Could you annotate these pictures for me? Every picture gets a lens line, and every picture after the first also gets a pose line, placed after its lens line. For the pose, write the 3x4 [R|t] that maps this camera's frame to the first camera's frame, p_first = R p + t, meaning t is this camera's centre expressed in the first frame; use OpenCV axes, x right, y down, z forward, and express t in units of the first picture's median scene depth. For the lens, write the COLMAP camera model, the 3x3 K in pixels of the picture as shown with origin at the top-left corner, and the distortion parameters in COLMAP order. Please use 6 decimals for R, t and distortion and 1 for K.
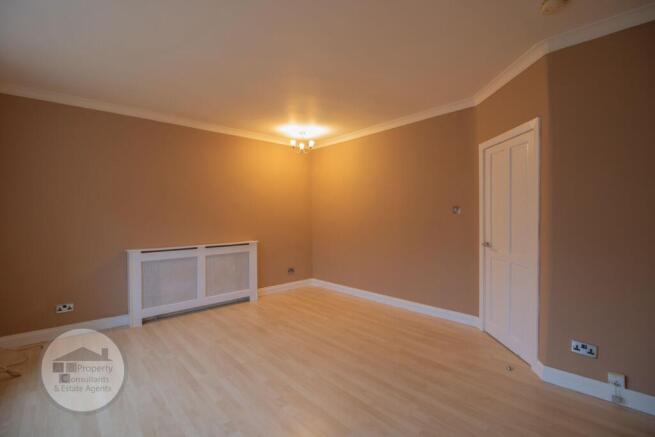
lens RADIAL K [[299.3, 0, 325.3], [0, 299.3, 215.6], [0, 0, 1]] dist [-0.011866, -0.000710]
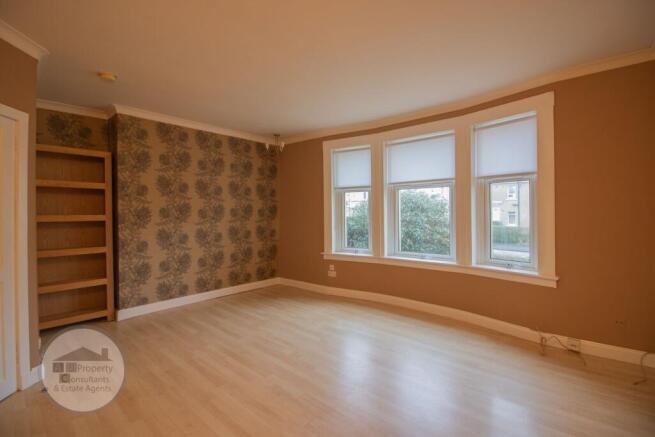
lens RADIAL K [[299.3, 0, 327.5], [0, 299.3, 215.4], [0, 0, 1]] dist [-0.011866, -0.000710]
pose [[-0.993930, 0.016758, -0.108732, -0.123231], [0.015698, 0.999821, 0.010600, -0.001300], [0.108890, 0.008829, -0.994015, 1.866659]]
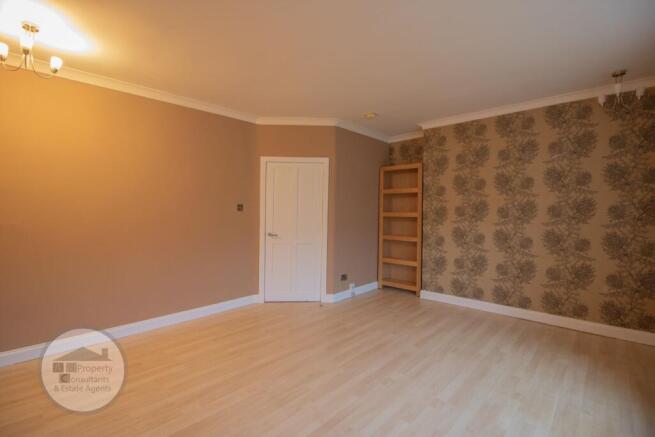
lens RADIAL K [[299.3, 0, 324.8], [0, 299.3, 217.2], [0, 0, 1]] dist [-0.011866, -0.000710]
pose [[-0.078501, -0.008169, 0.996881, -0.983227], [-0.001611, 0.999966, 0.008067, 0.008726], [-0.996913, -0.000973, -0.078512, 1.063819]]
